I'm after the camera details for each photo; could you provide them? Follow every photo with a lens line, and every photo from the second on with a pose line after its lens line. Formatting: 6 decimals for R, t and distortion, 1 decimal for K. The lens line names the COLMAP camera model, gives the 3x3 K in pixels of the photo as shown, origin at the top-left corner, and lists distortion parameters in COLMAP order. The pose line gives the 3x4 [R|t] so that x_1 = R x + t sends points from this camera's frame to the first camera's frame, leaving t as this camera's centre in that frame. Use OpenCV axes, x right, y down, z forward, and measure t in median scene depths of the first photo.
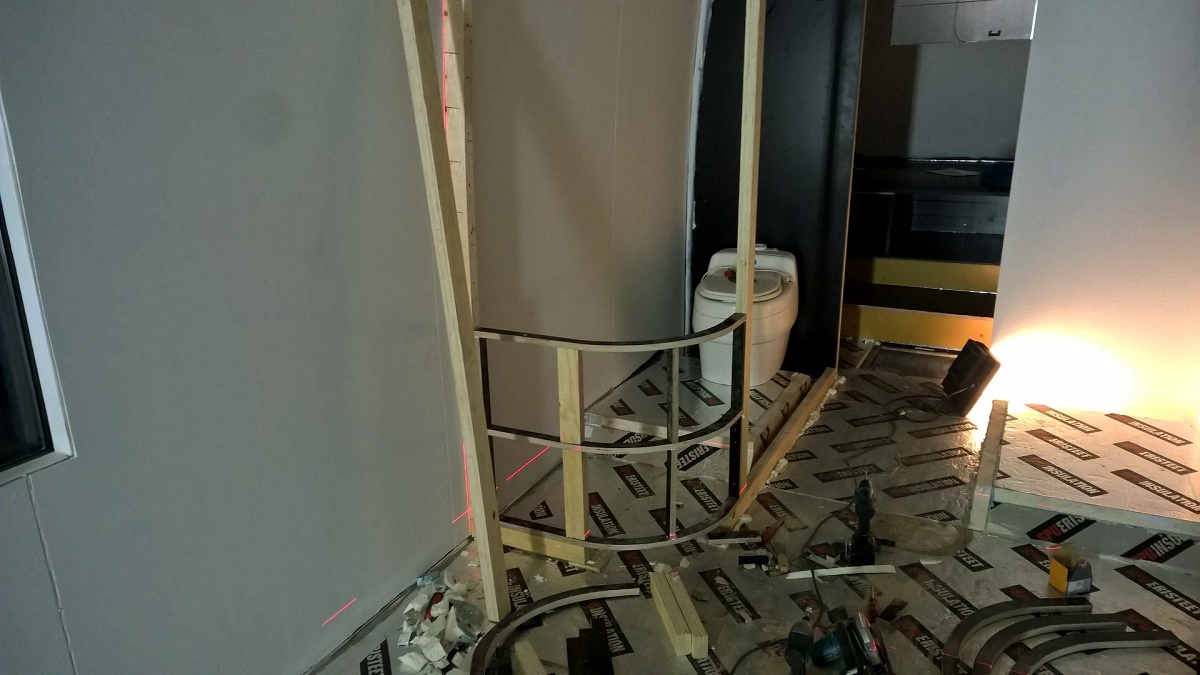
lens RADIAL K [[878.6, 0, 620.3], [0, 878.6, 339.9], [0, 0, 1]] dist [0.093315, -0.079921]
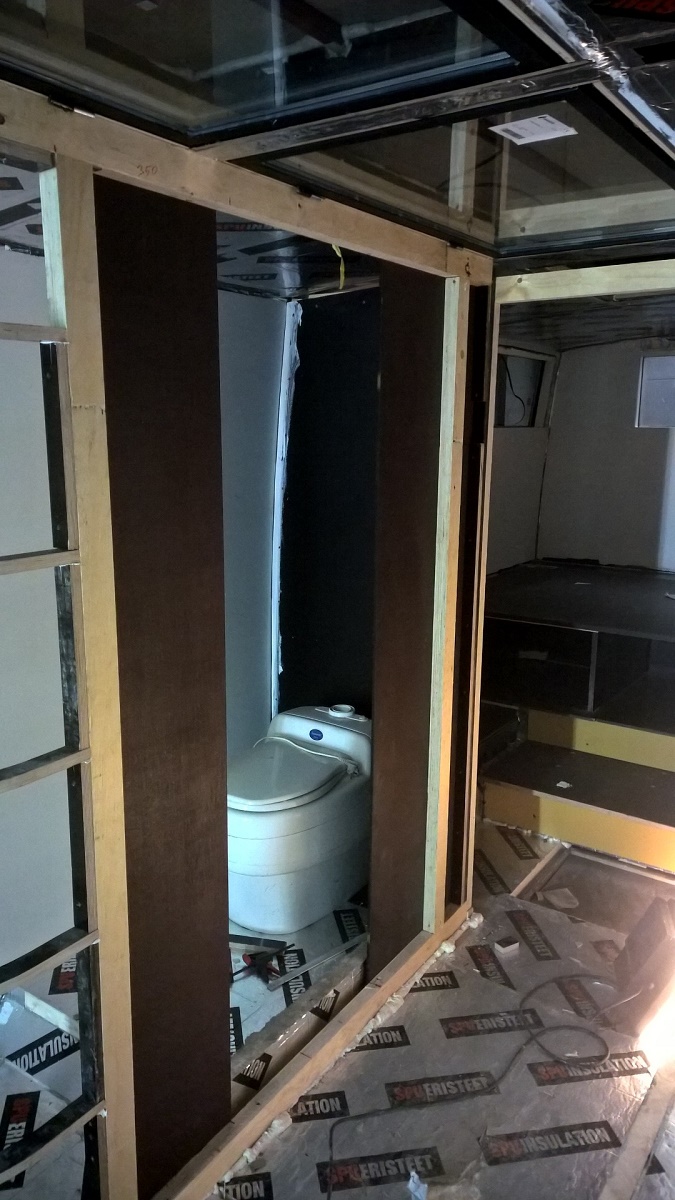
lens RADIAL K [[867.4, 0, 337.5], [0, 867.4, 600.0], [0, 0, 1]] dist [0.095890, -0.084953]
pose [[0.987540, 0.052896, -0.148213, 0.301422], [-0.067971, 0.992806, -0.098568, -0.156278], [0.141933, 0.107414, 0.984031, 0.404713]]
